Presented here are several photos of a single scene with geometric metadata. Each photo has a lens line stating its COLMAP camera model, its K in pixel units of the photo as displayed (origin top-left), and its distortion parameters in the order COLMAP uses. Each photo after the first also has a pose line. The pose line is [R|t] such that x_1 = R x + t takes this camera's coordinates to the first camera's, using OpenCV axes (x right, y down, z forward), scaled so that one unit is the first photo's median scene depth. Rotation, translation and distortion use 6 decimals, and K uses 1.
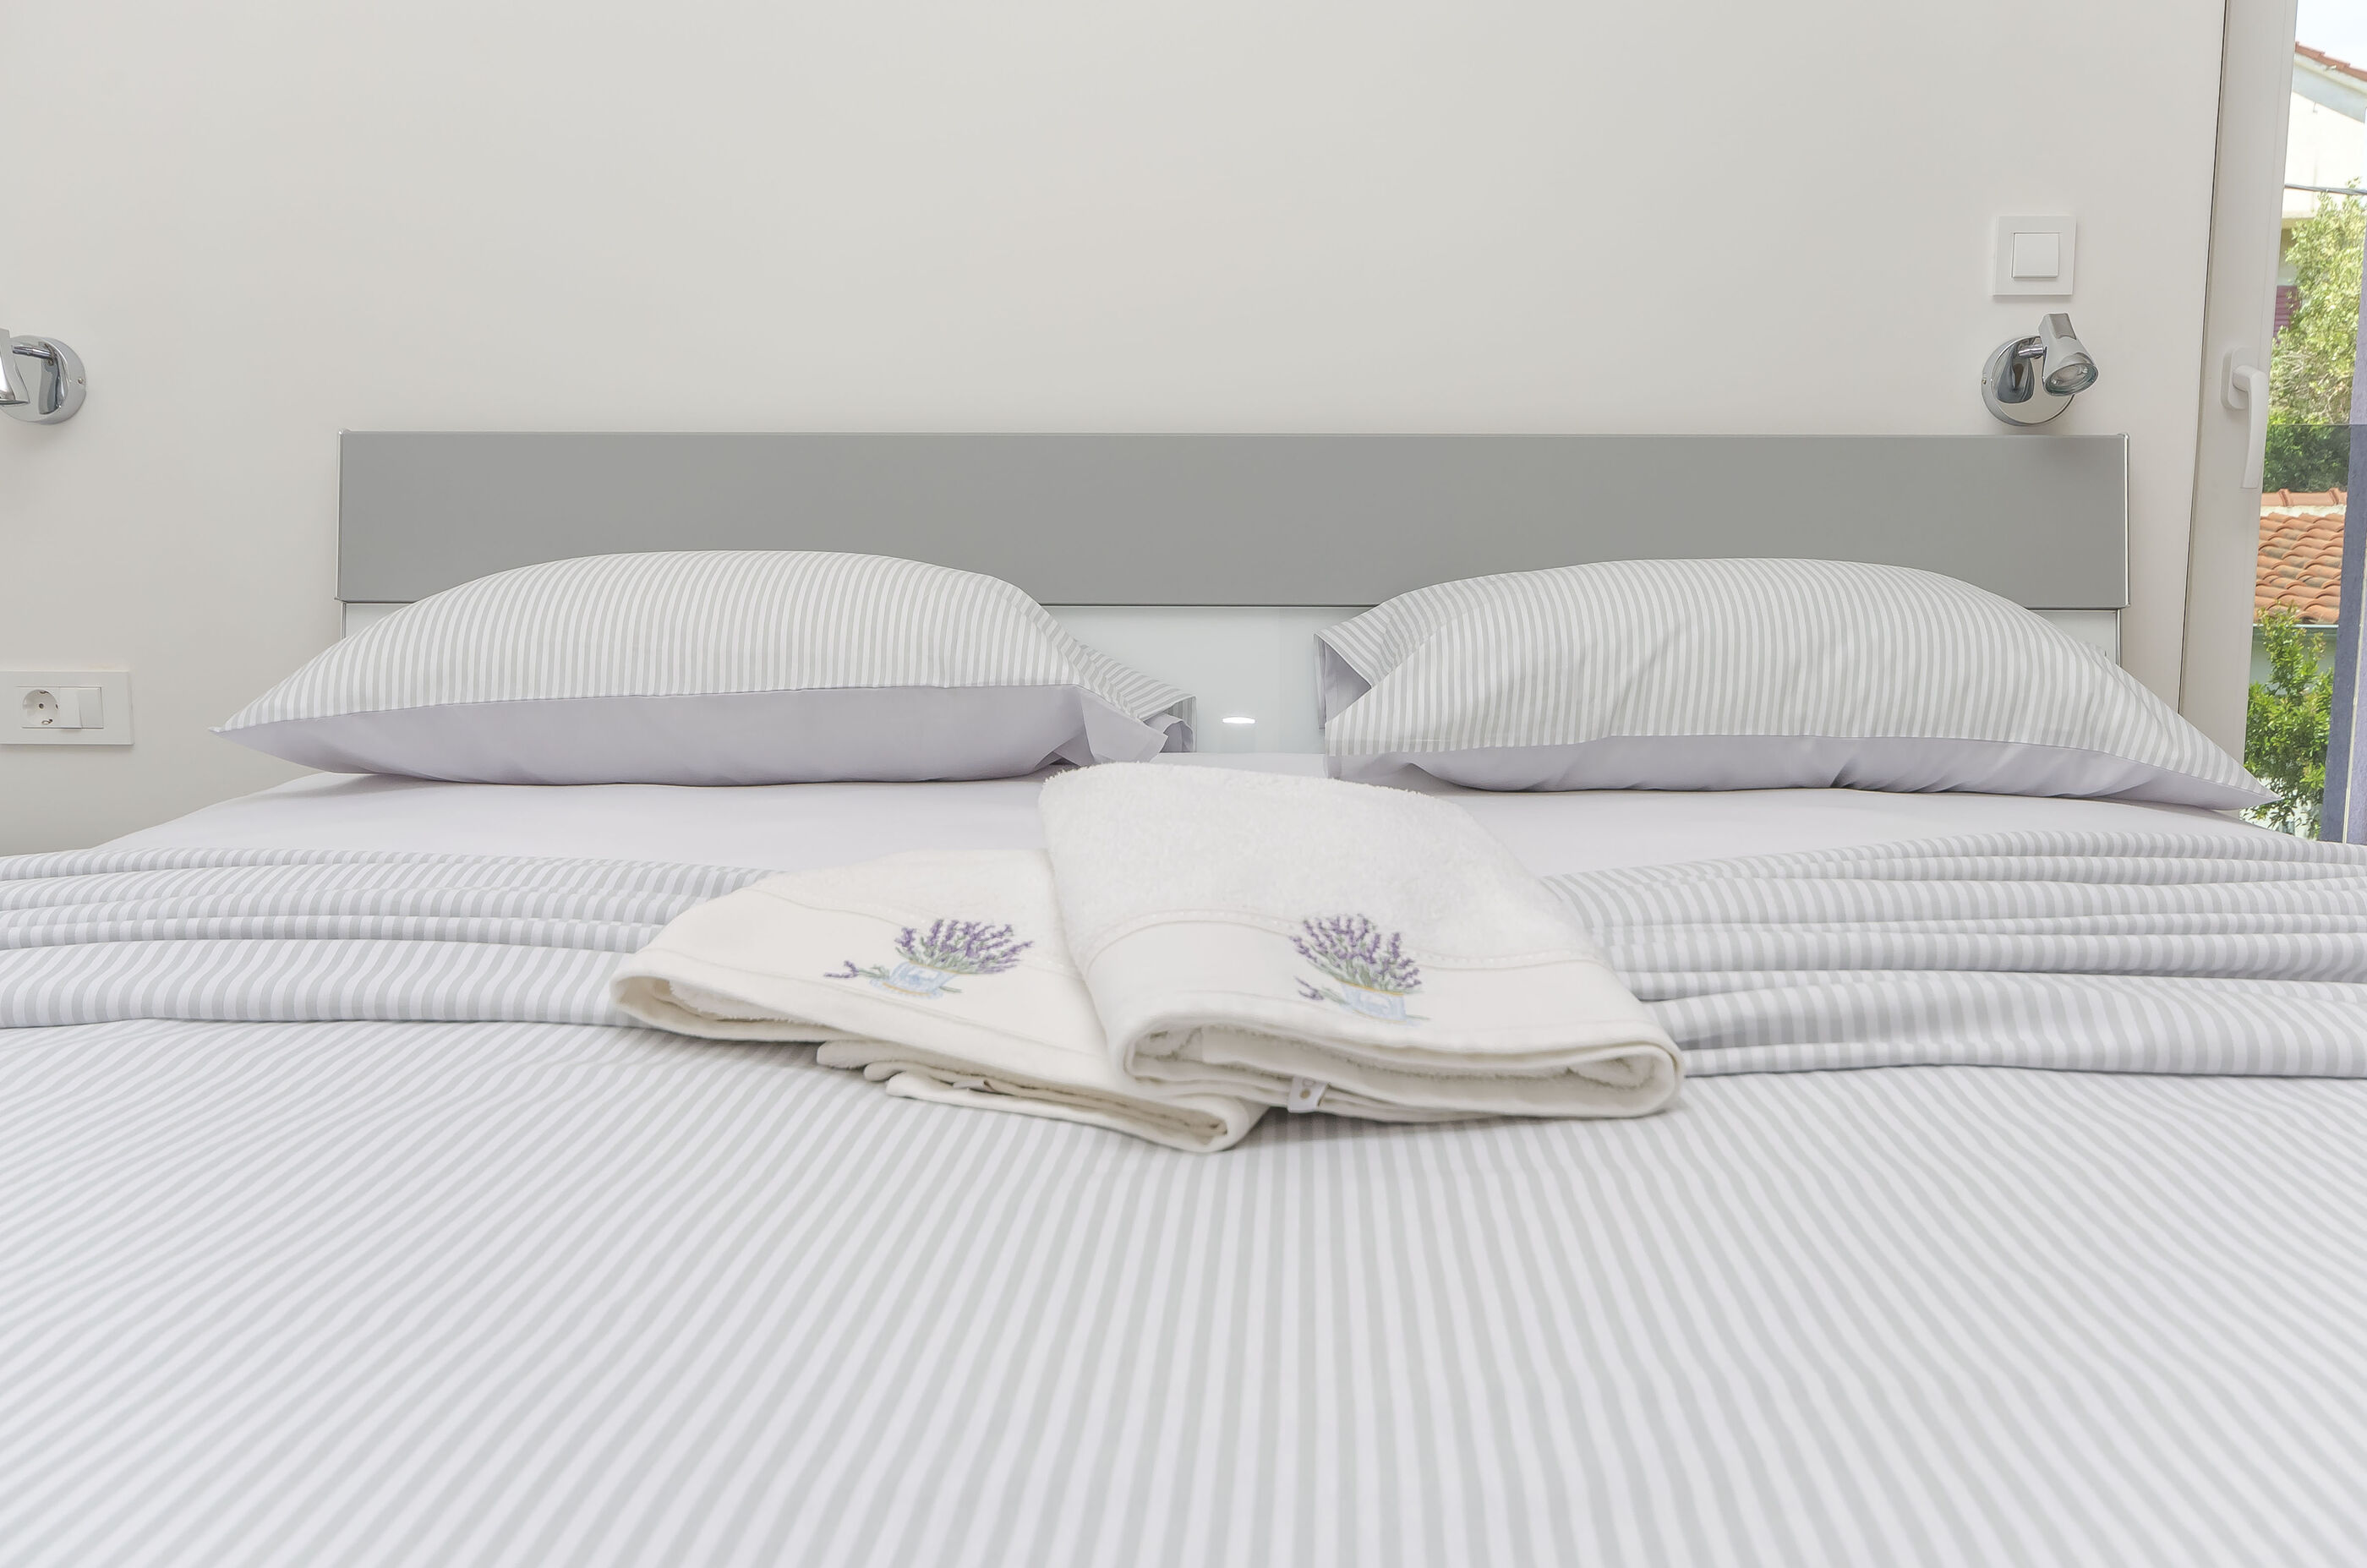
lens RADIAL K [[1980.7, 0, 1186.3], [0, 1980.7, 778.9], [0, 0, 1]] dist [0.006702, -0.000234]
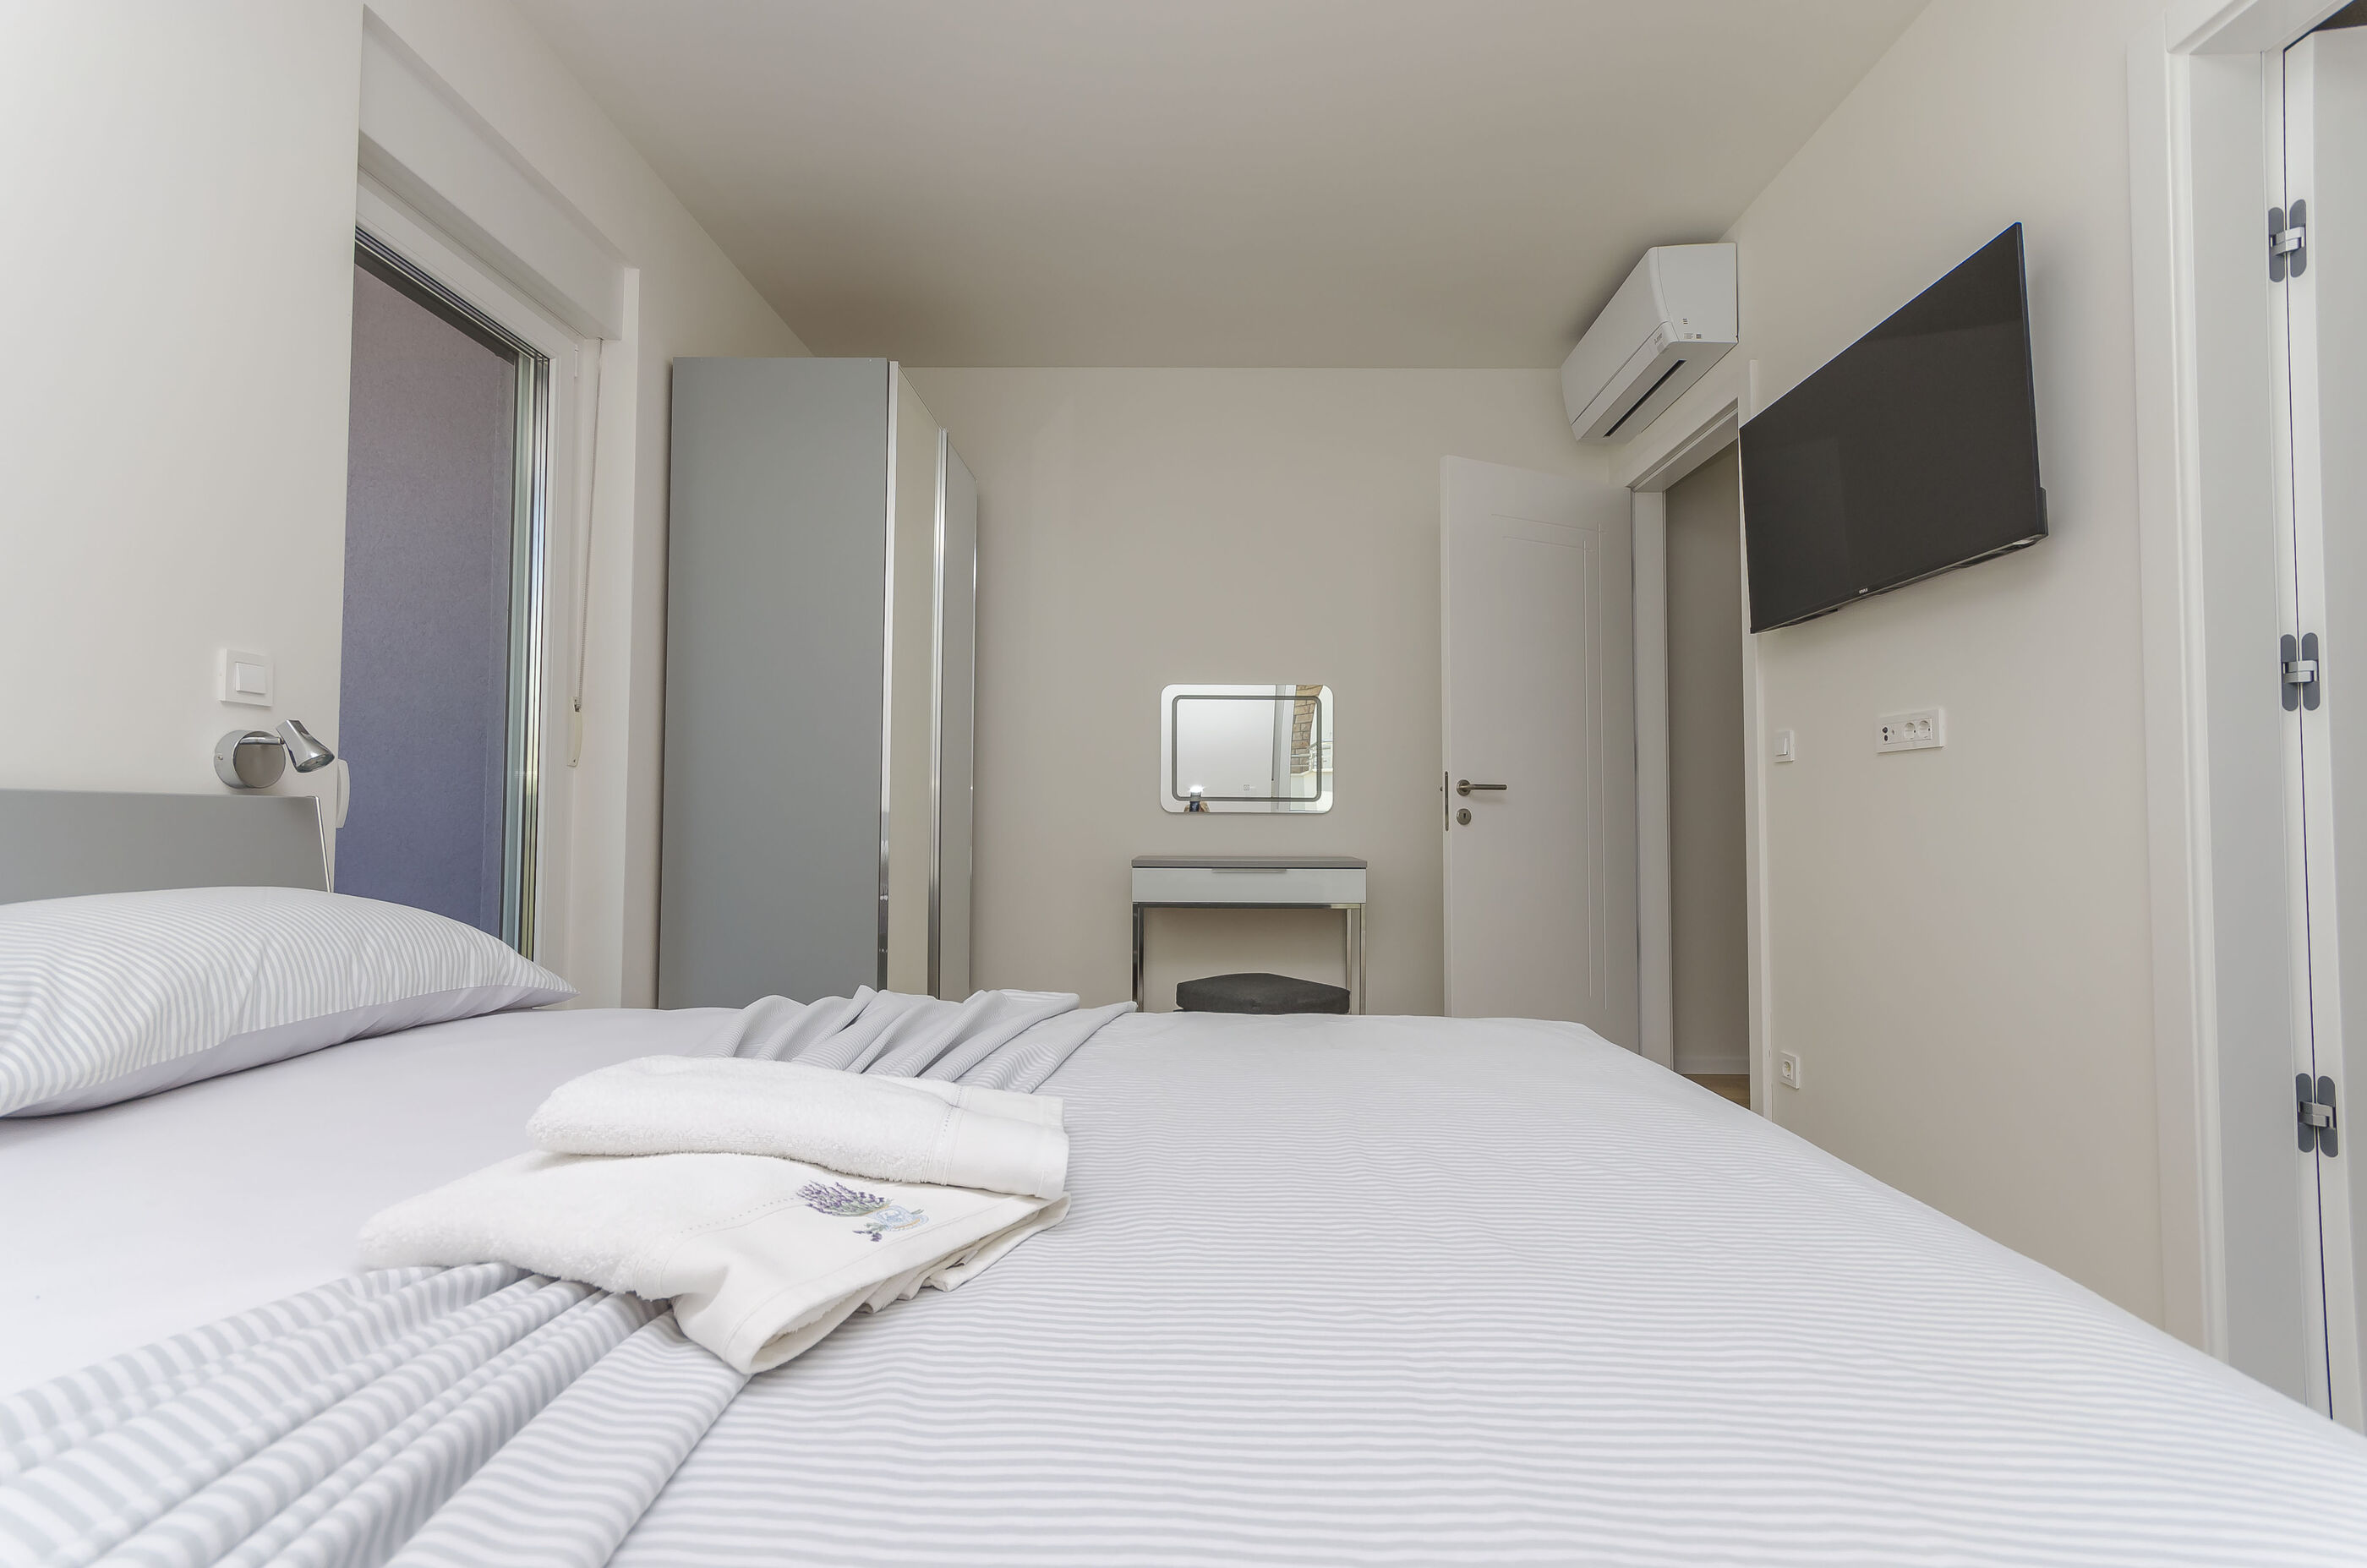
lens RADIAL K [[1022.2, 0, 1177.6], [0, 1022.2, 784.1], [0, 0, 1]] dist [0.000953, -0.000984]
pose [[0.001422, 0.038207, 0.999269, -0.442062], [0.128508, 0.990977, -0.038073, -0.077586], [-0.991707, 0.128469, -0.003501, 0.381866]]
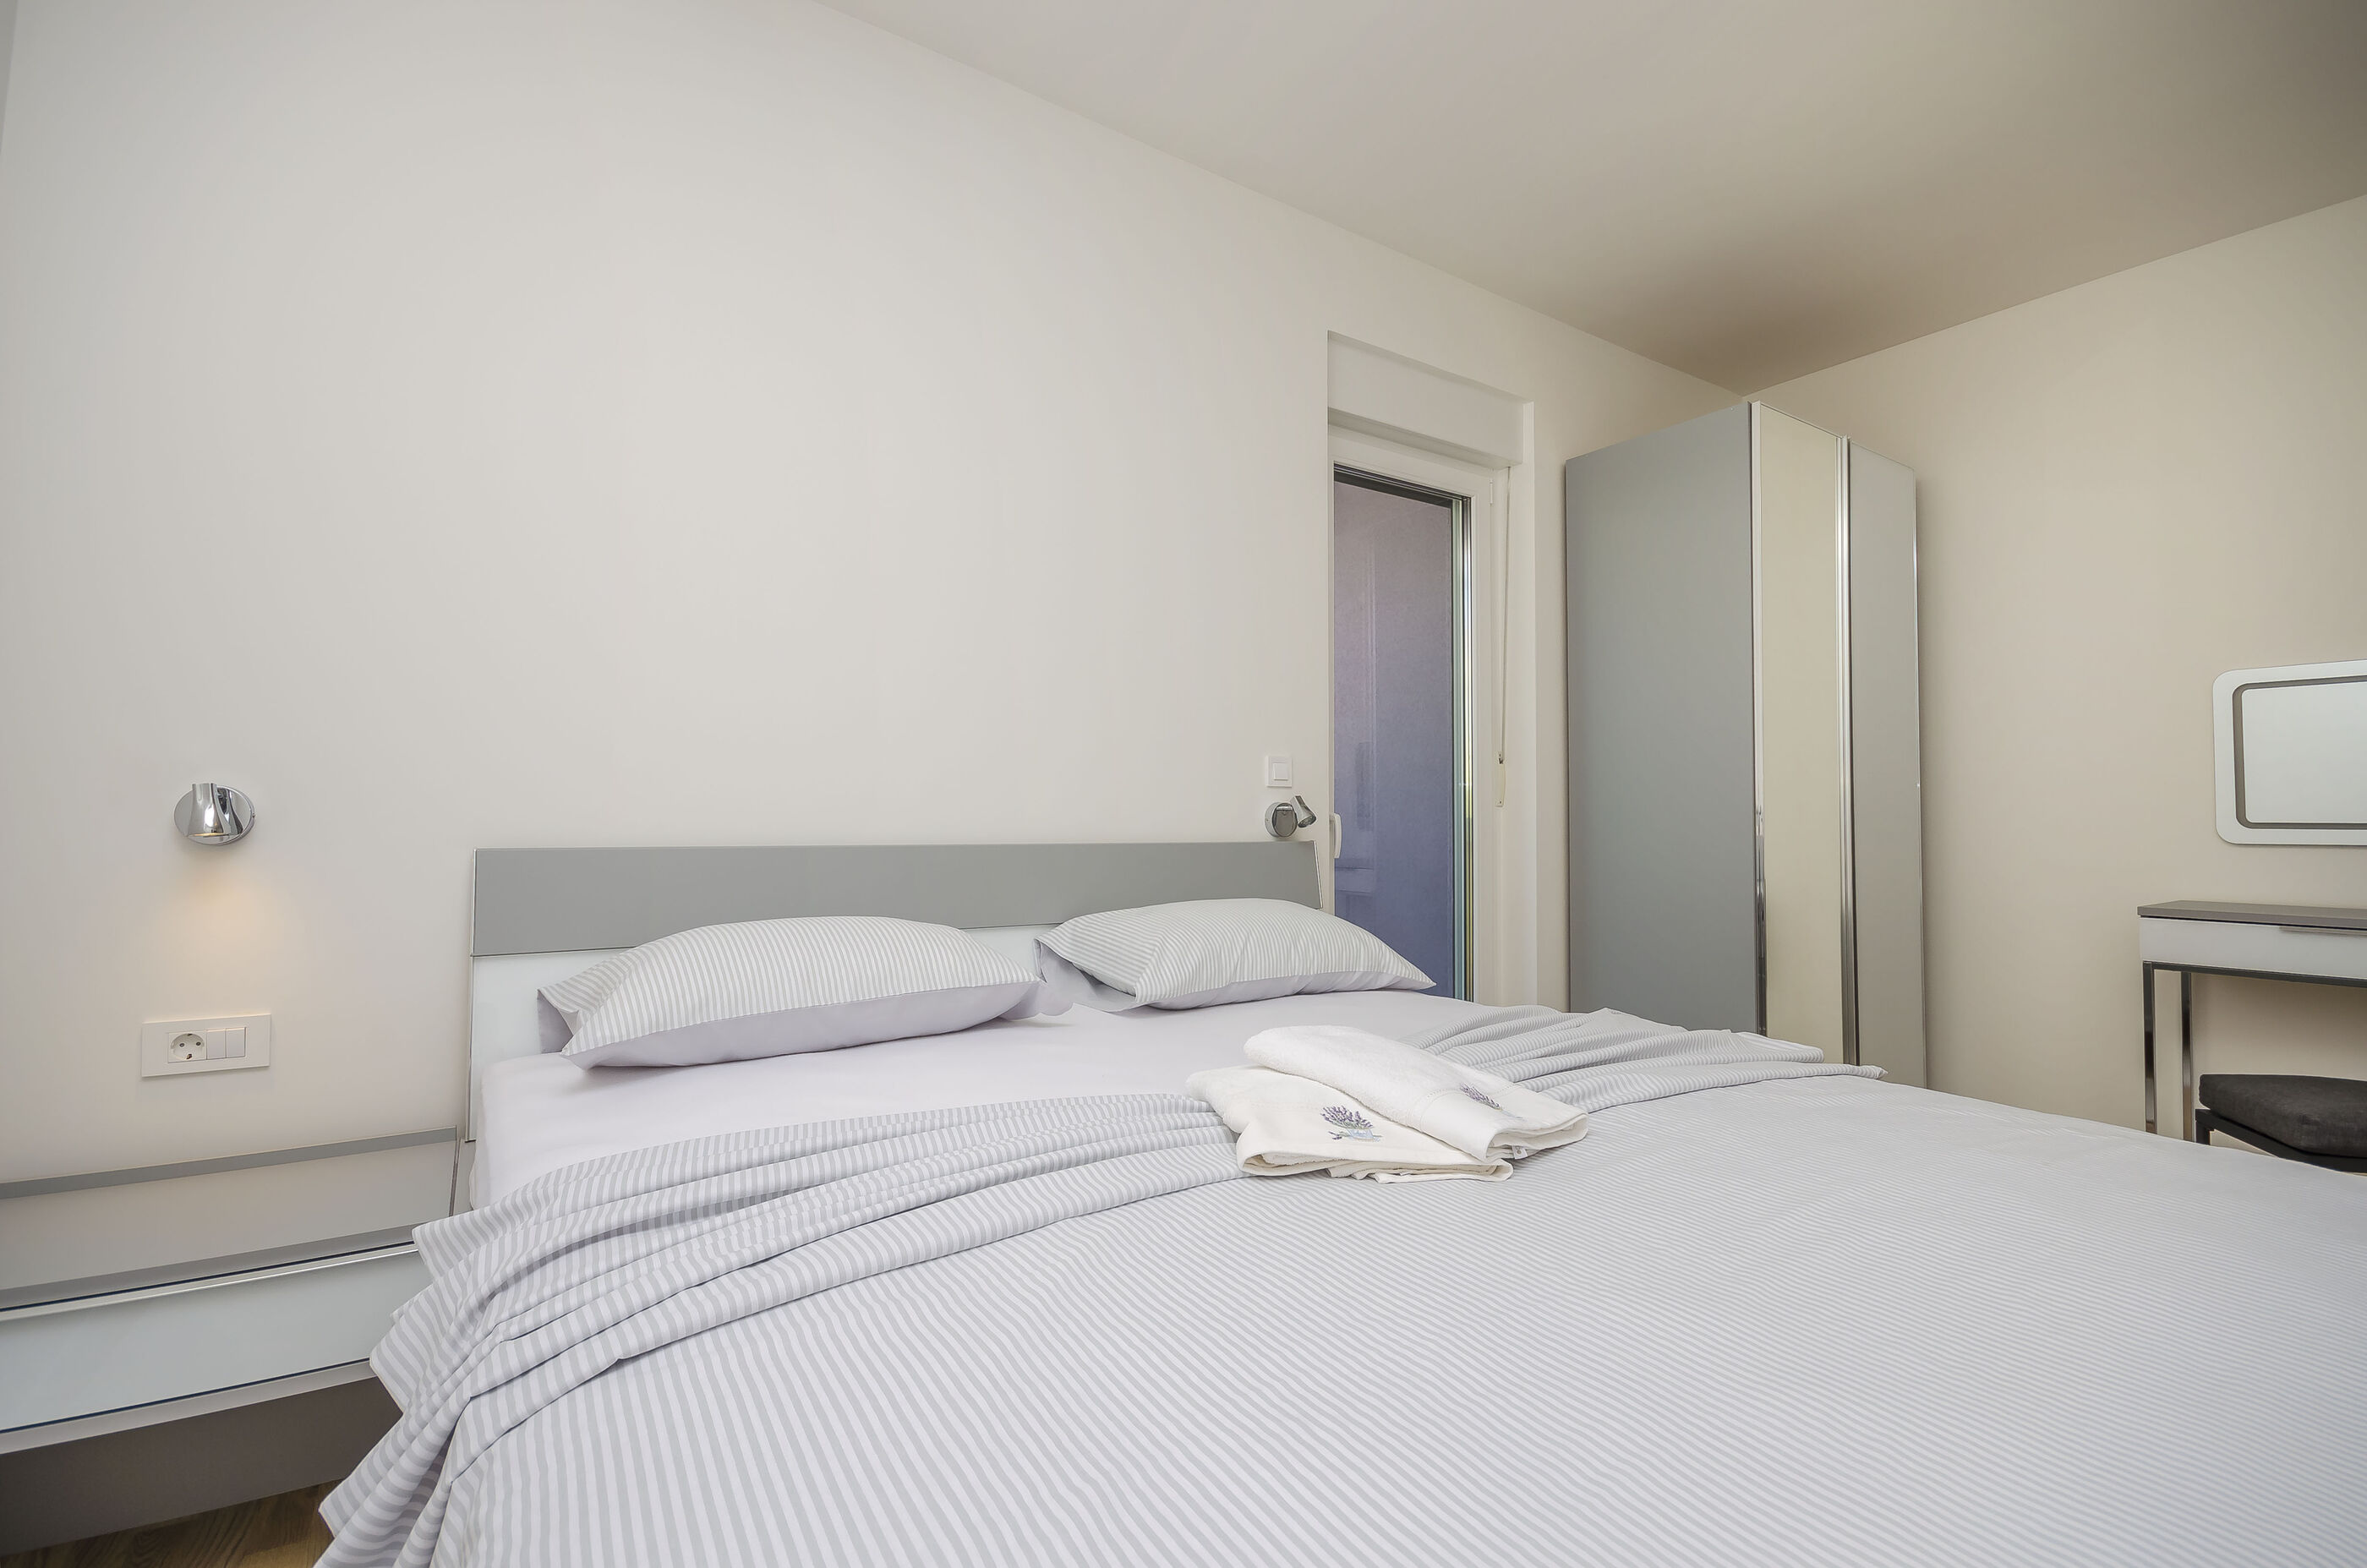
lens RADIAL K [[1022.2, 0, 1173.6], [0, 1022.2, 796.1], [0, 0, 1]] dist [0.000953, -0.000984]
pose [[0.825783, 0.015279, 0.563782, -0.538624], [0.071427, 0.988751, -0.131417, -0.085961], [-0.559447, 0.148791, 0.815402, 0.003372]]
